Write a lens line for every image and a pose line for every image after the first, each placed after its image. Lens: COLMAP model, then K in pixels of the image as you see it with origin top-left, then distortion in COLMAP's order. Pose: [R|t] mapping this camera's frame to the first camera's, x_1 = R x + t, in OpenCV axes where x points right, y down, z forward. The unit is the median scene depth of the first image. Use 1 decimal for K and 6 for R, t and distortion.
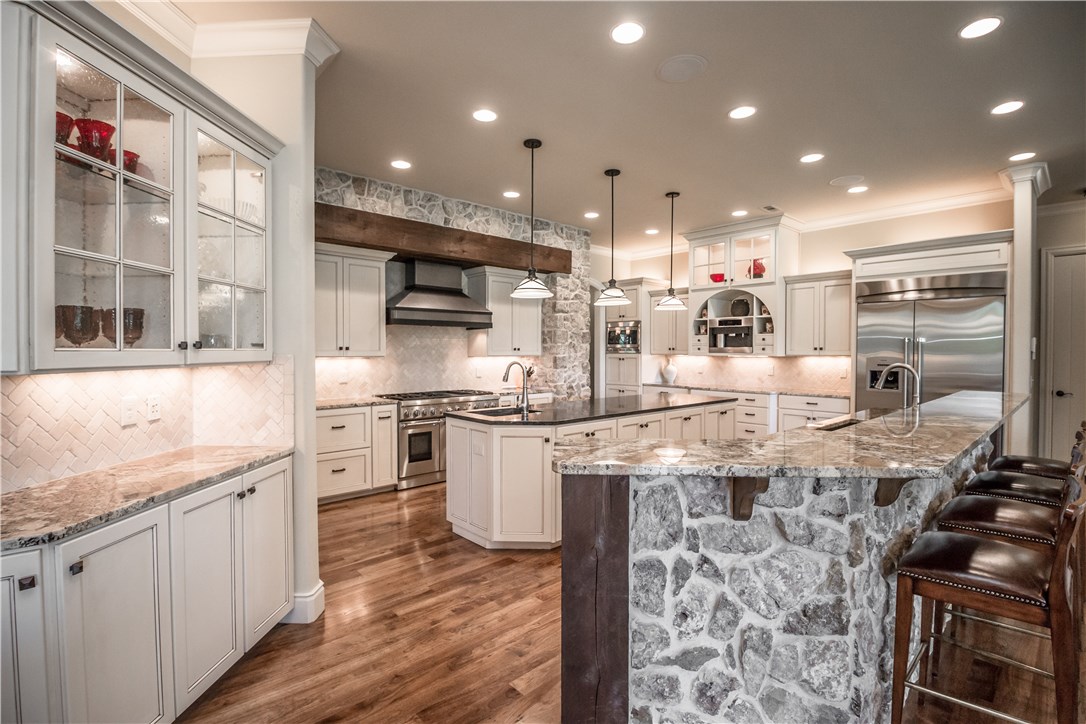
lens RADIAL K [[511.0, 0, 545.5], [0, 511.0, 360.9], [0, 0, 1]] dist [-0.007812, -0.008309]
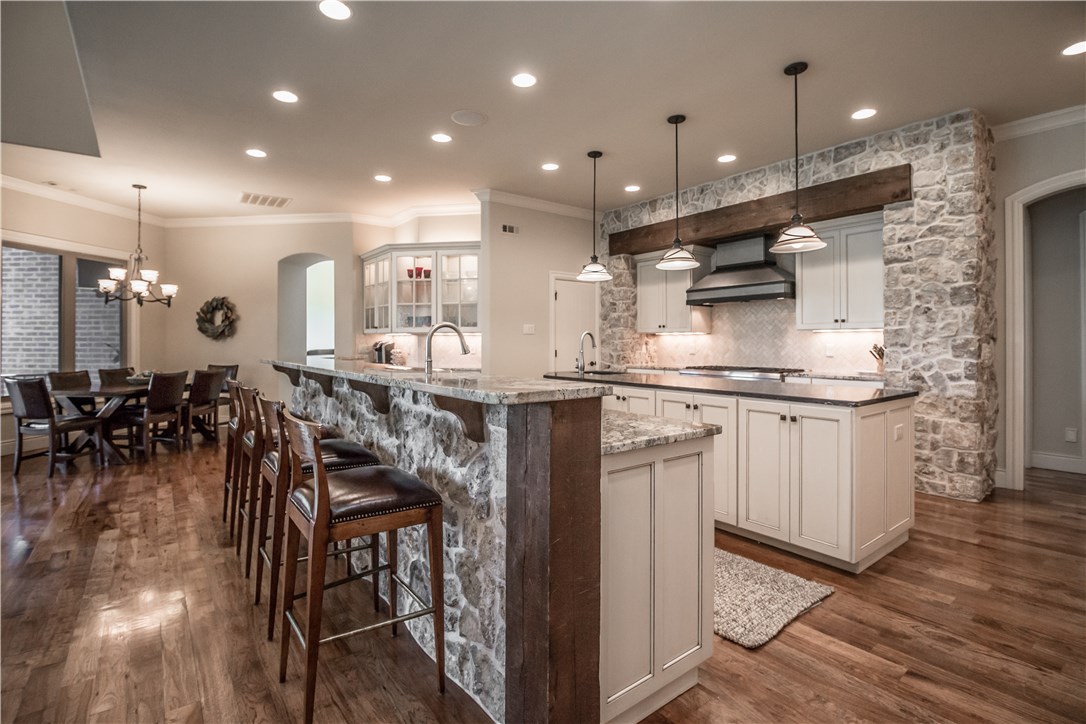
lens RADIAL K [[511.0, 0, 533.2], [0, 511.0, 338.7], [0, 0, 1]] dist [-0.007812, -0.008309]
pose [[-0.106851, -0.007518, -0.994247, 0.803941], [-0.019584, 0.999793, -0.005455, 0.018365], [0.994082, 0.018889, -0.106976, 0.663786]]
